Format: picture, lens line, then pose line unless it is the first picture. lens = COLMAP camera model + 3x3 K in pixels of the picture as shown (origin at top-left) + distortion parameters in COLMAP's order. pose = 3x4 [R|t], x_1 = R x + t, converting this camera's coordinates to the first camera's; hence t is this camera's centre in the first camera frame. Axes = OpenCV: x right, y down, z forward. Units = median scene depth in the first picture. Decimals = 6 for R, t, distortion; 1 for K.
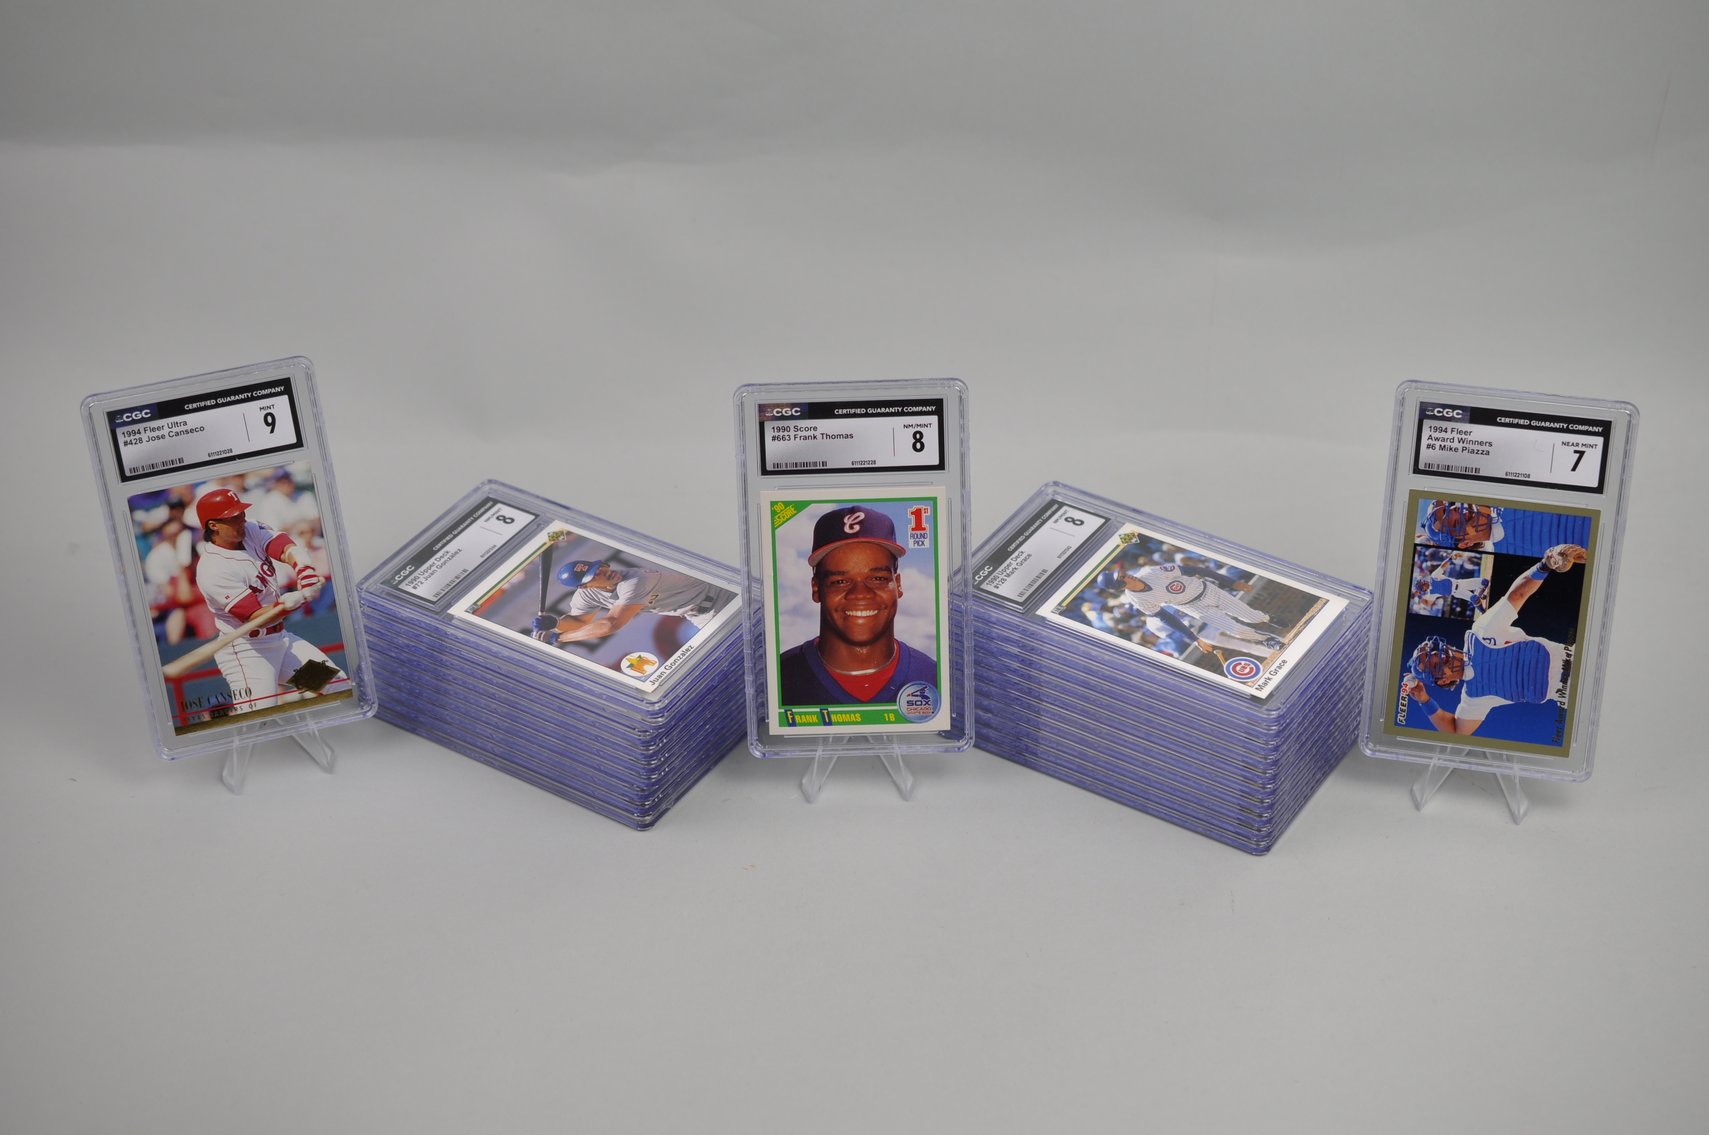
lens RADIAL K [[3001.6, 0, 853.2], [0, 3001.6, 566.2], [0, 0, 1]] dist [0.011562, 0.000000]
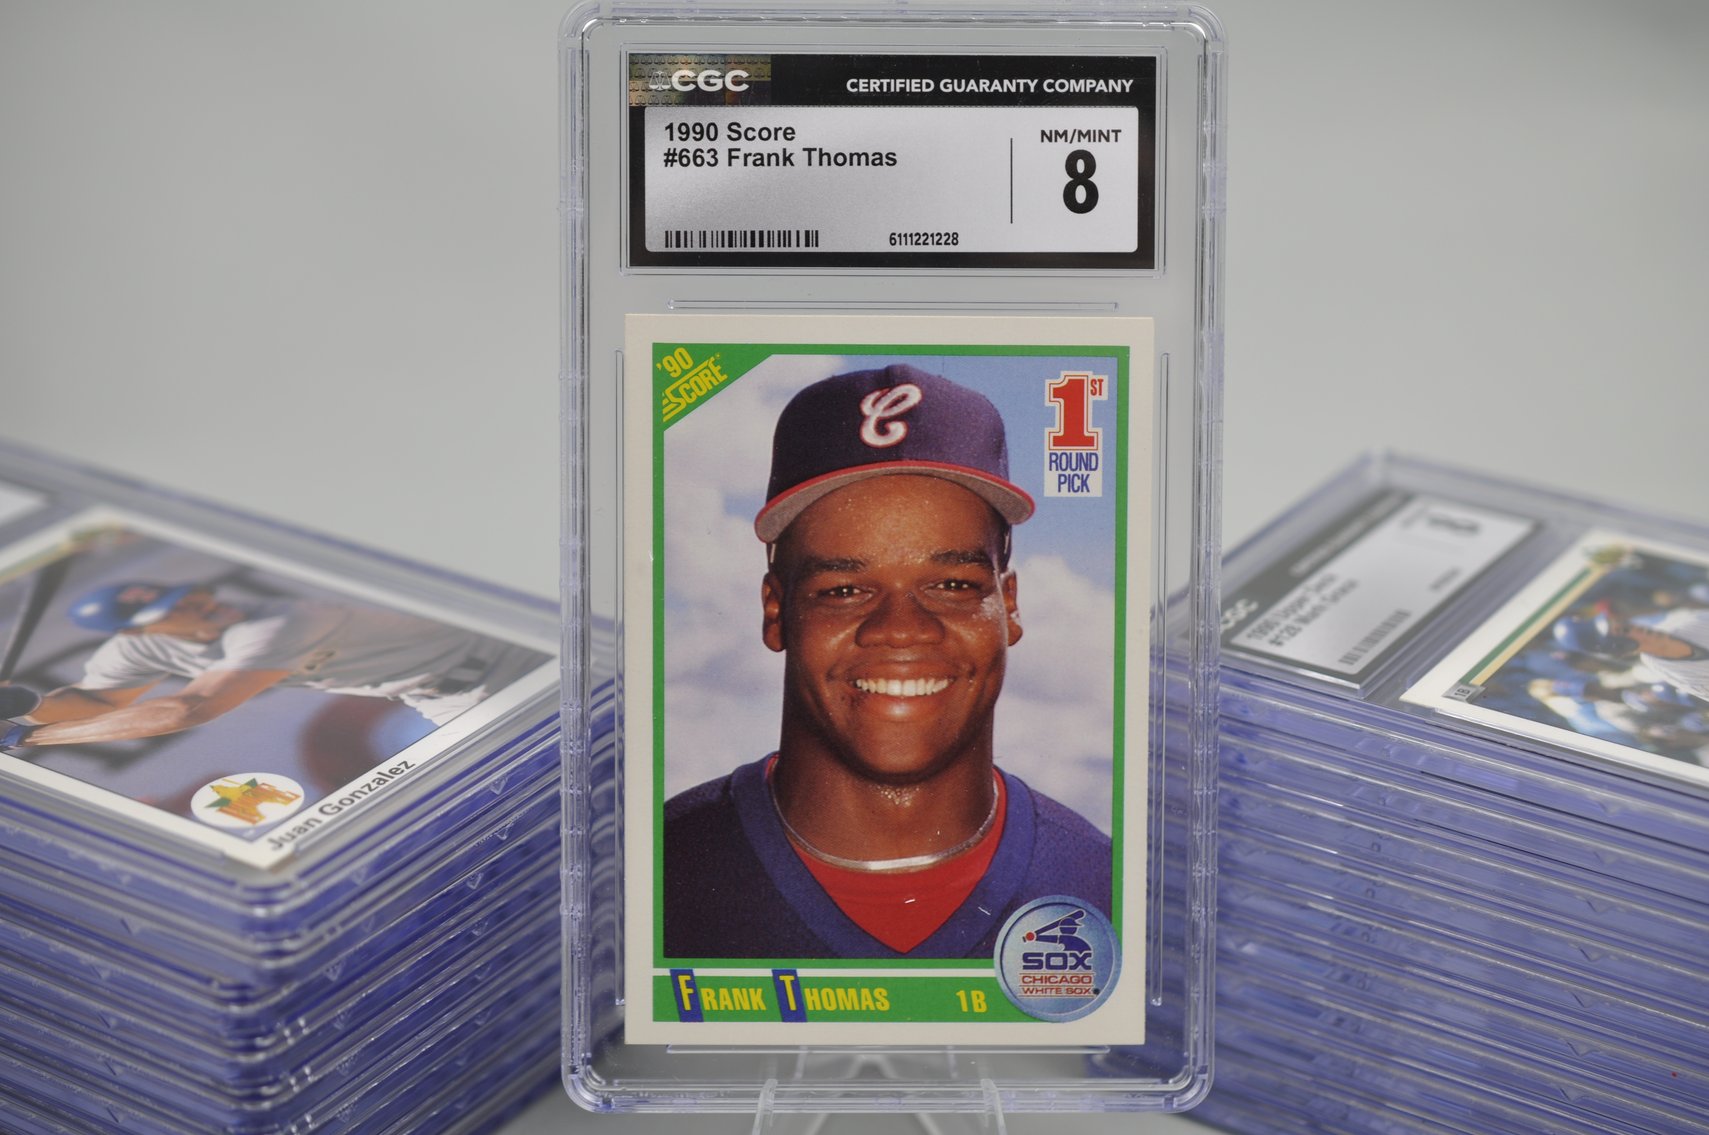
lens RADIAL K [[3001.6, 0, 824.1], [0, 3001.6, 564.0], [0, 0, 1]] dist [0.011562, 0.000000]
pose [[0.999333, 0.032099, 0.017395, -0.012793], [-0.027379, 0.974078, -0.224548, 0.080255], [-0.024151, 0.223922, 0.974308, 0.655761]]
